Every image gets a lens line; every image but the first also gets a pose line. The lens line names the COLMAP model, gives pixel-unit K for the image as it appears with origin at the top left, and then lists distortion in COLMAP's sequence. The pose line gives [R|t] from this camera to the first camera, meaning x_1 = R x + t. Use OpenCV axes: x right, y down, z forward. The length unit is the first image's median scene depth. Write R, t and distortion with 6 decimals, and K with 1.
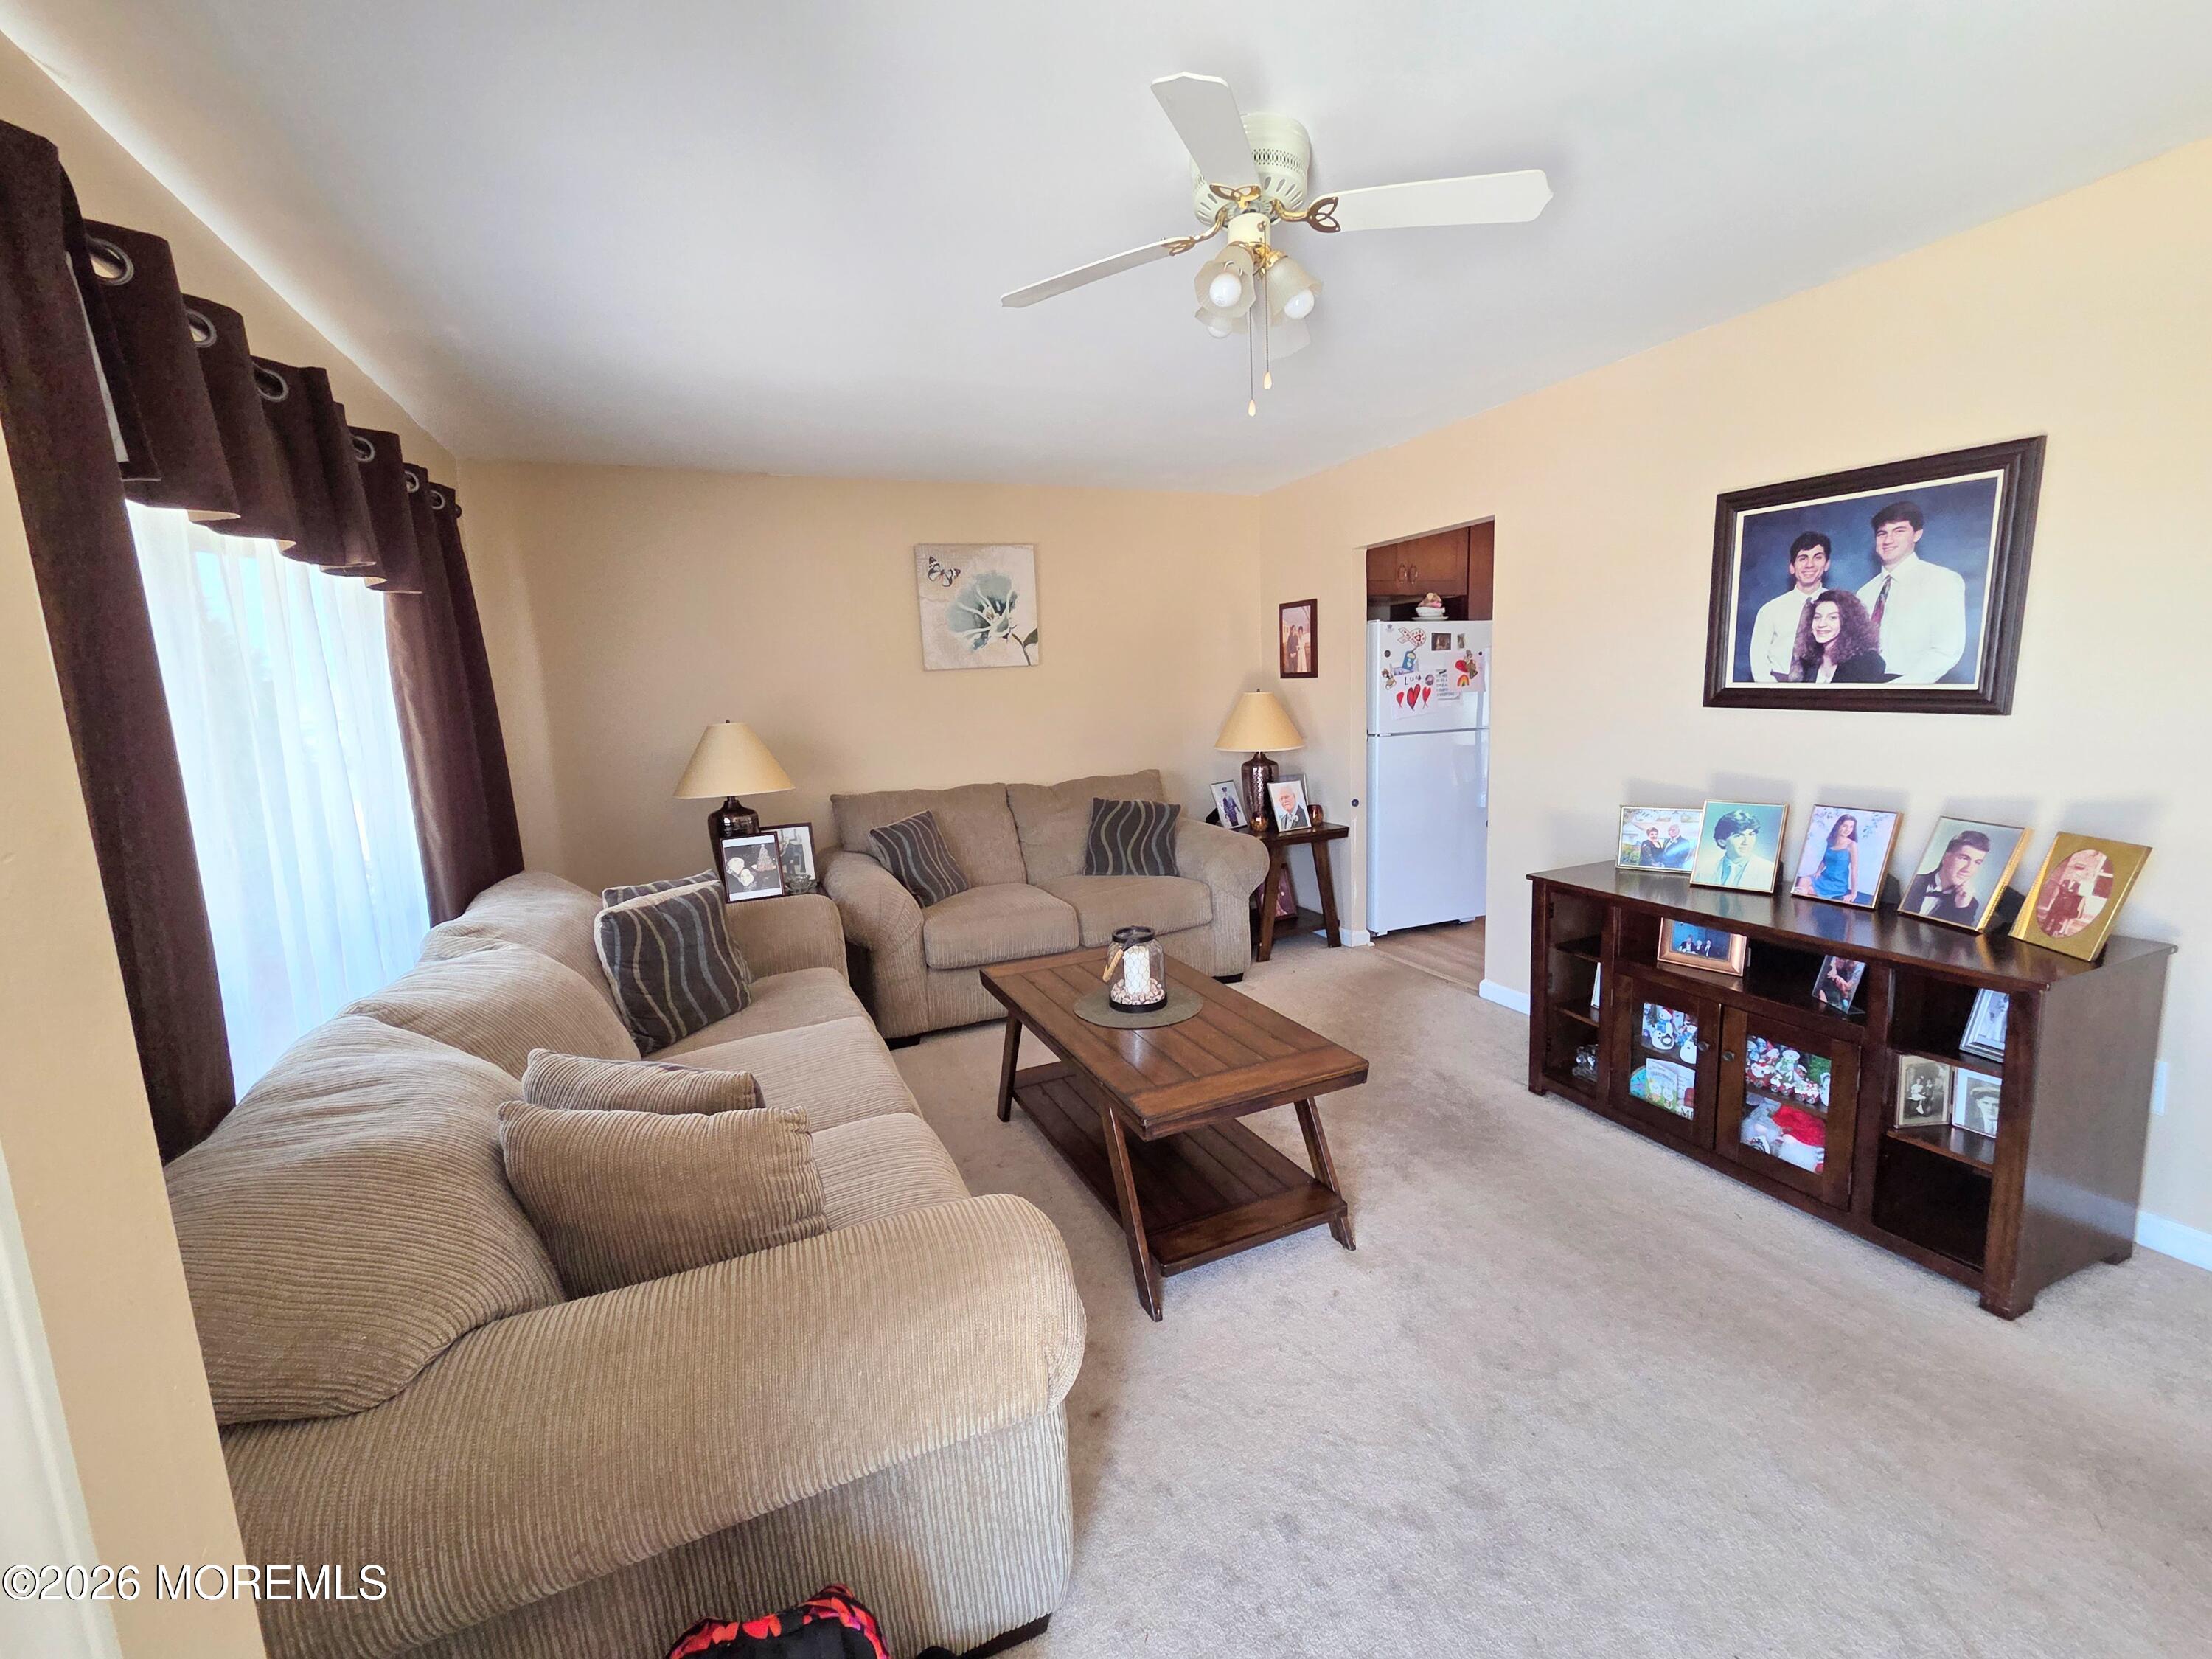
lens RADIAL K [[913.5, 0, 1104.3], [0, 913.5, 813.3], [0, 0, 1]] dist [0.001772, 0.000657]
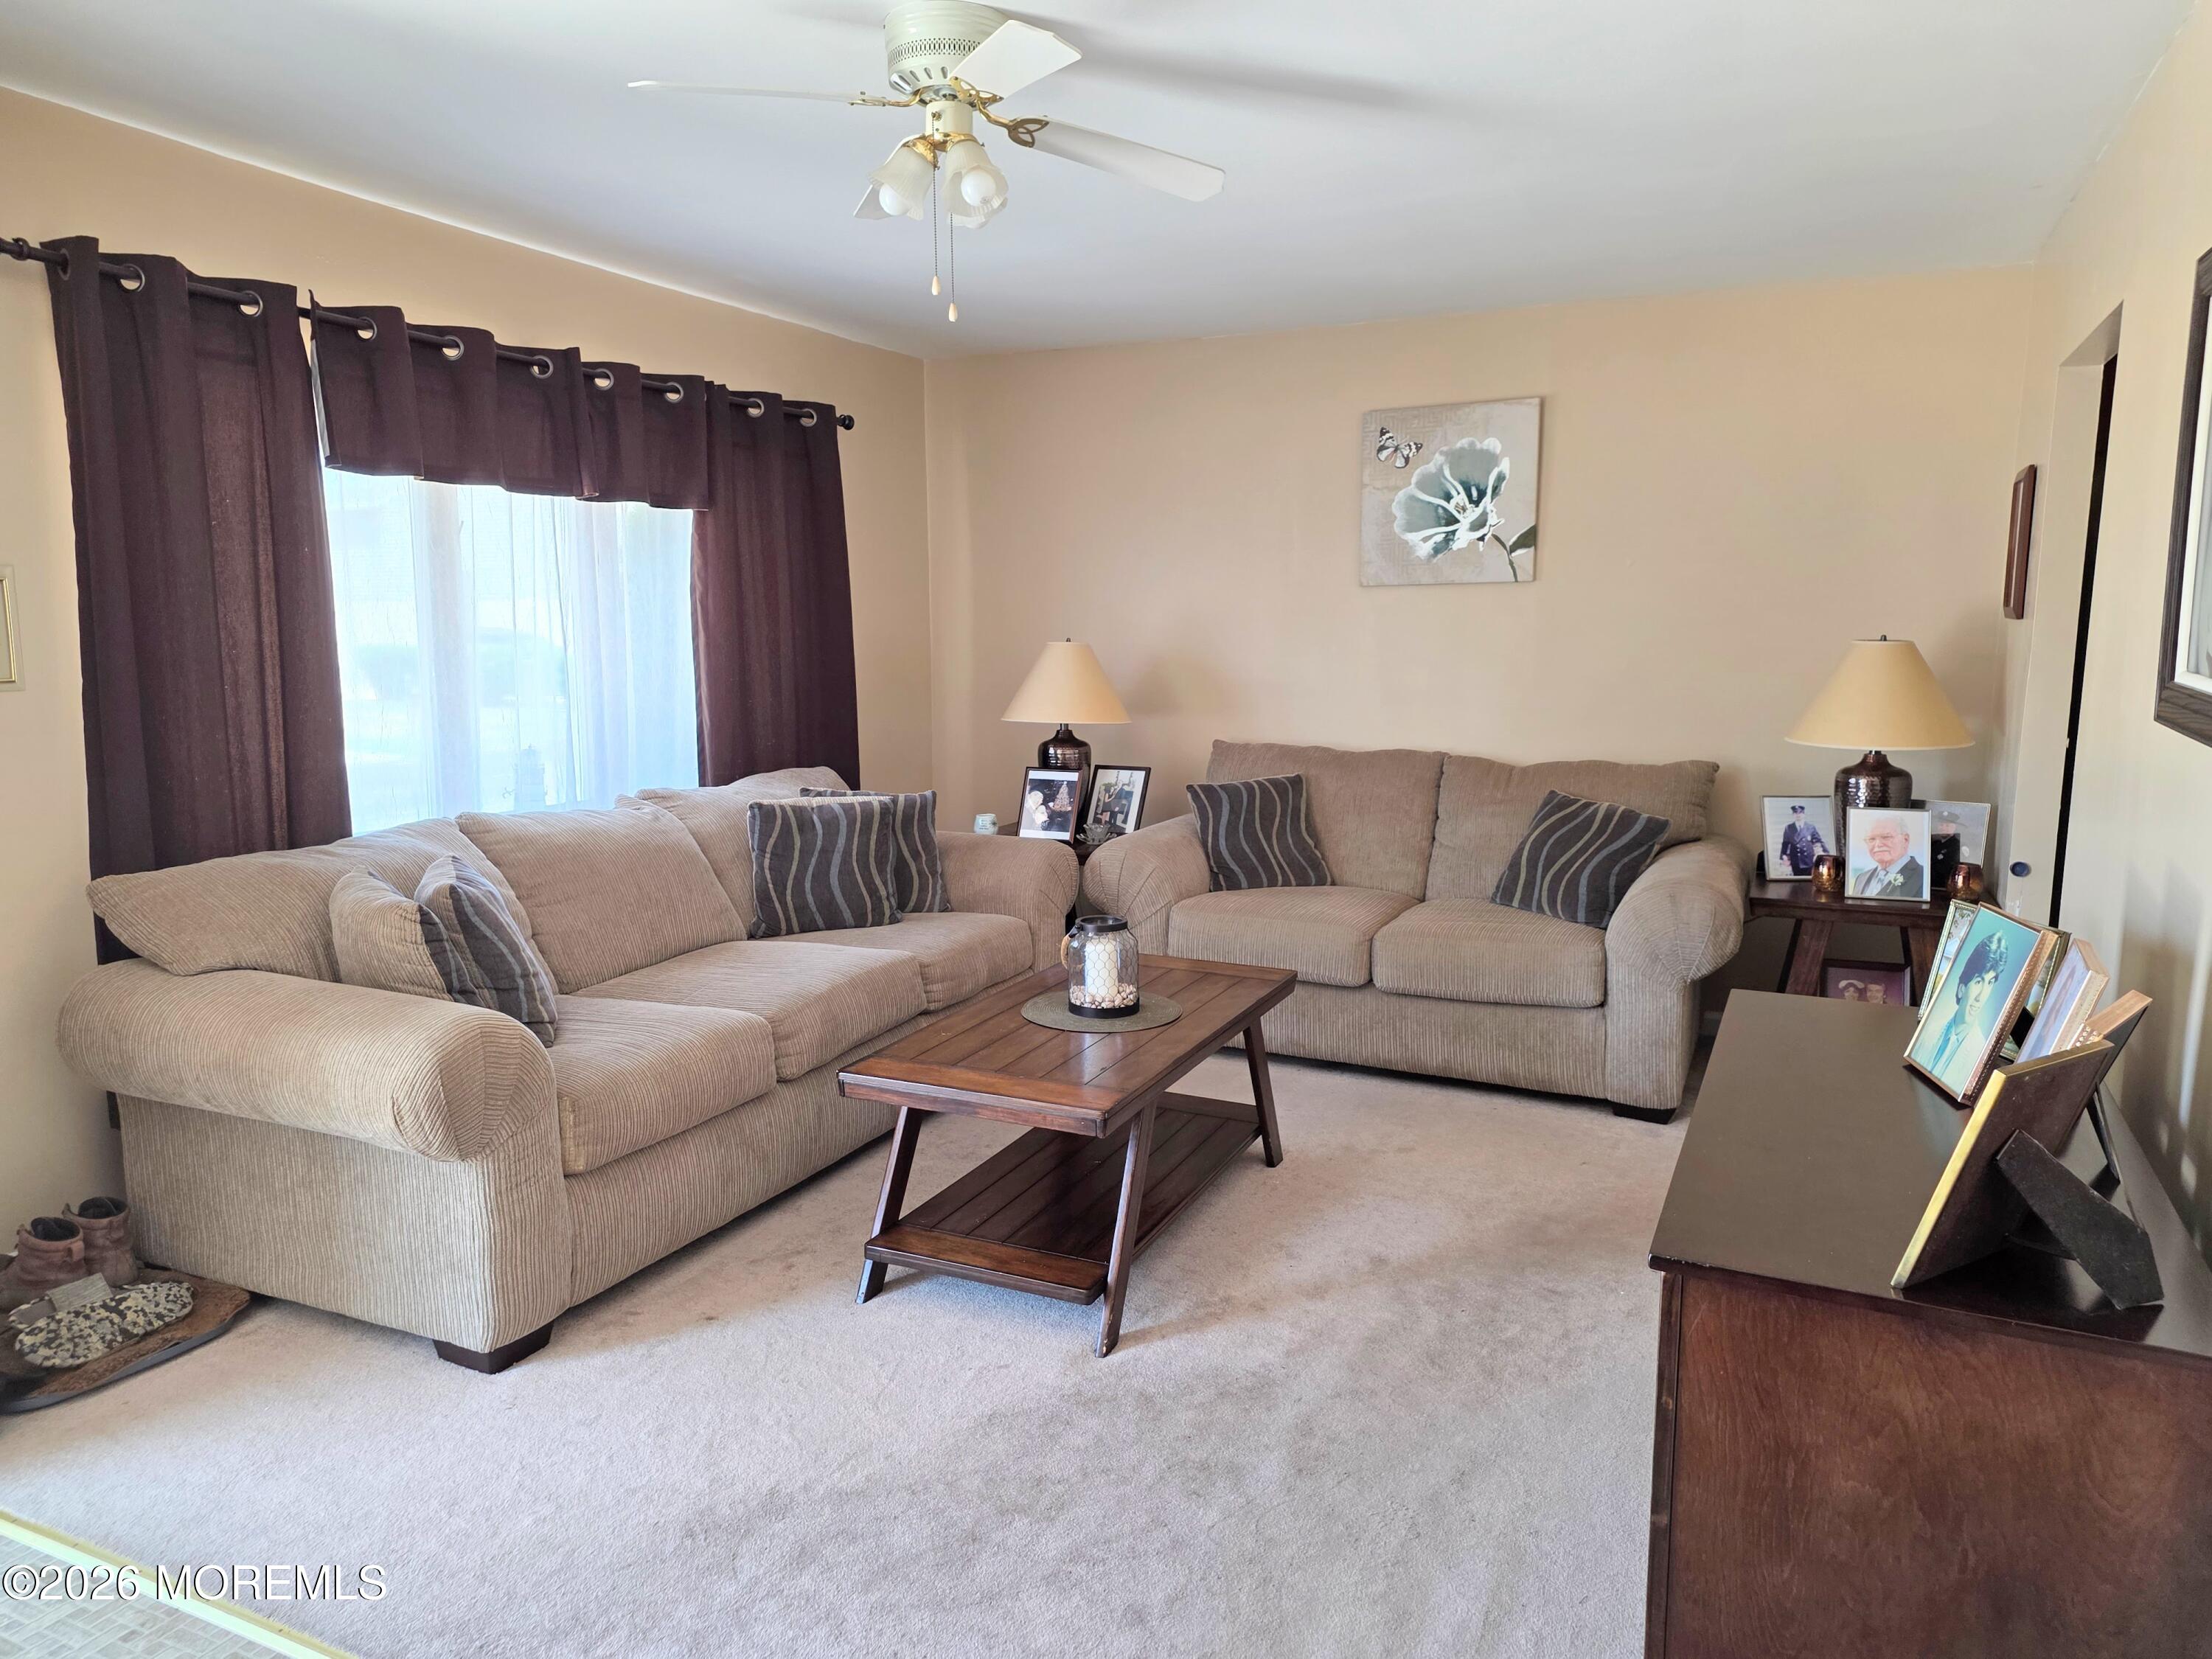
lens RADIAL K [[1471.7, 0, 1114.4], [0, 1471.7, 839.9], [0, 0, 1]] dist [0.071477, -0.057918]
pose [[0.640561, 0.156509, -0.751789, 0.915913], [-0.133391, 0.986805, 0.091779, -0.058651], [0.756233, 0.041492, 0.652985, 0.136400]]
